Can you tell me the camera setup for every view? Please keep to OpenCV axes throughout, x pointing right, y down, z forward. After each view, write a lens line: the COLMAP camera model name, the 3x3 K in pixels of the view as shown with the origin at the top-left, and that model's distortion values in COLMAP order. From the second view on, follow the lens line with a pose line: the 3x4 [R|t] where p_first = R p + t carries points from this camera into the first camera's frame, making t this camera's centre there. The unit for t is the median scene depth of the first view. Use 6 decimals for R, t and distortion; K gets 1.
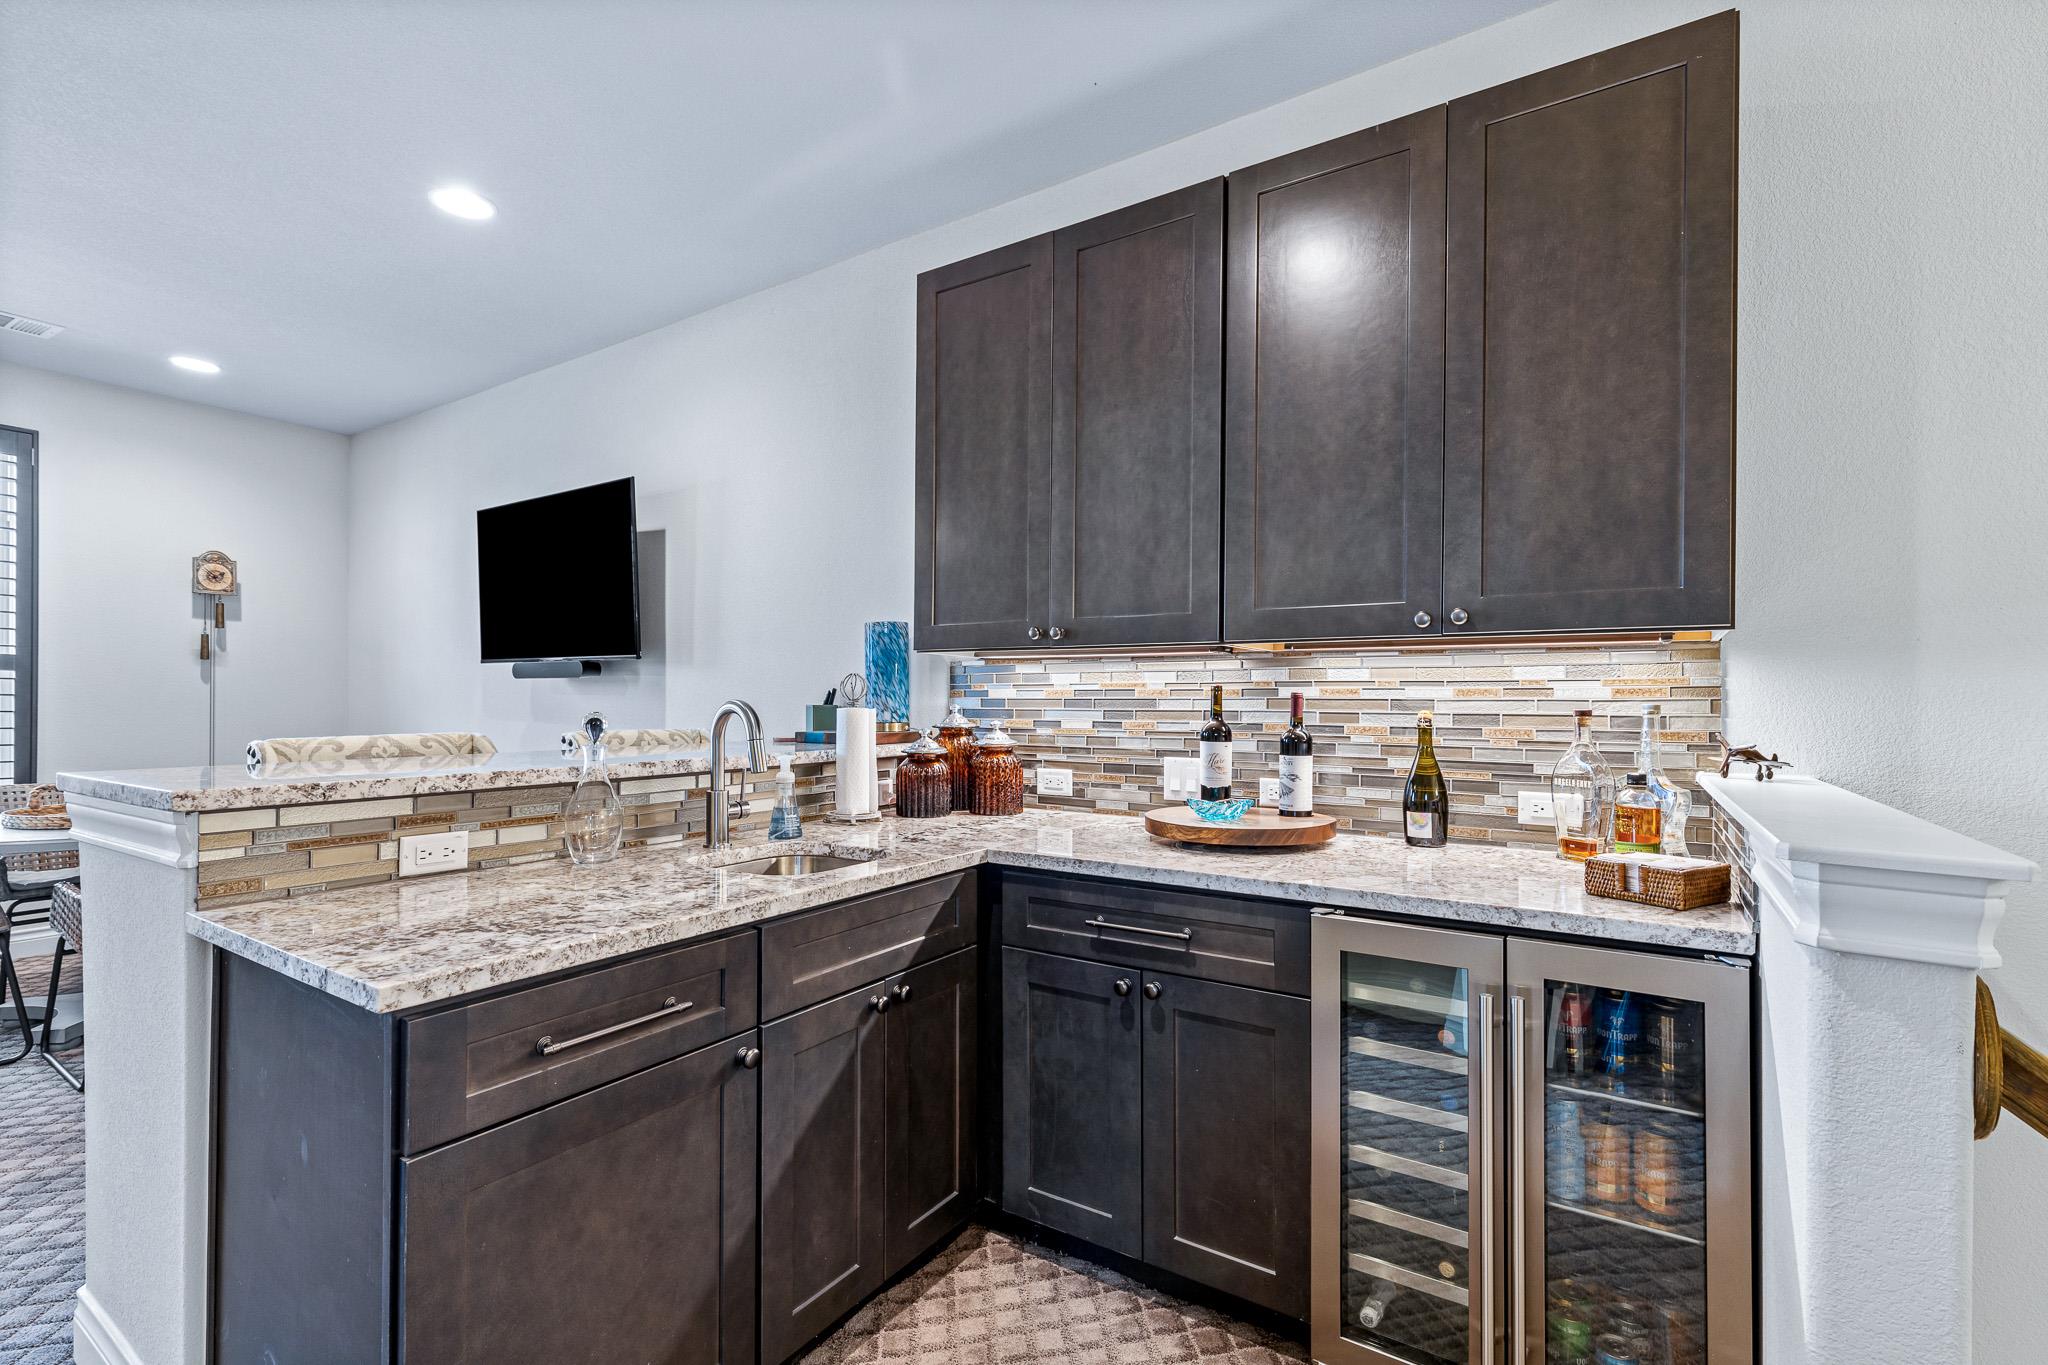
lens RADIAL K [[926.7, 0, 1024.3], [0, 926.7, 690.5], [0, 0, 1]] dist [0.003779, -0.000062]
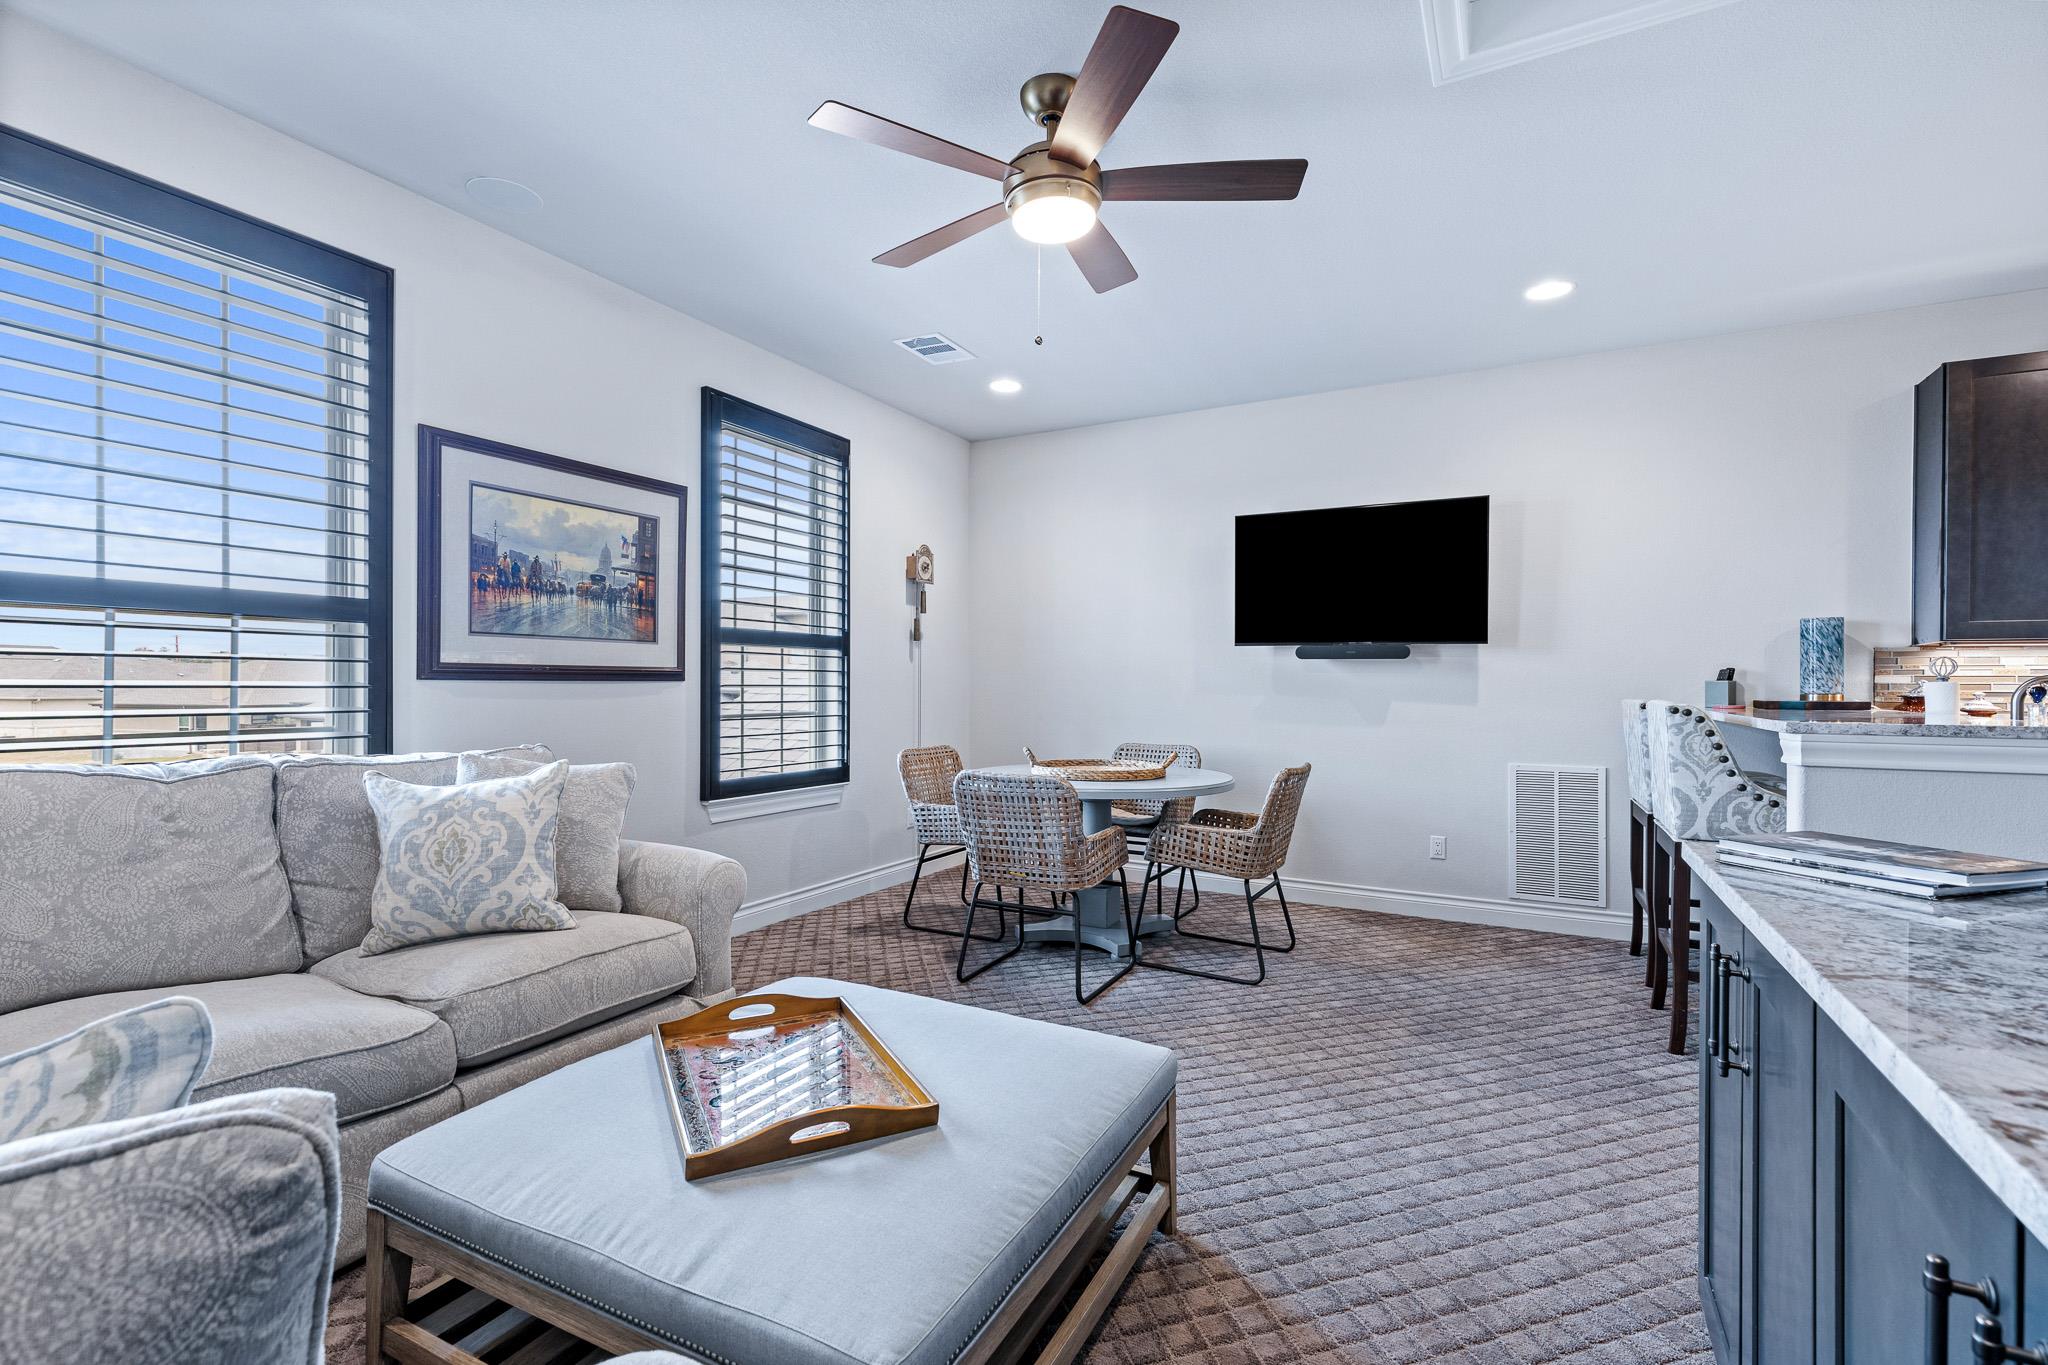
lens RADIAL K [[926.7, 0, 1033.3], [0, 926.7, 670.7], [0, 0, 1]] dist [0.003779, -0.000062]
pose [[0.996036, 0.002859, 0.088900, -0.954911], [-0.002517, 0.999989, -0.003958, 0.007145], [-0.088910, 0.003718, 0.996033, -0.145890]]
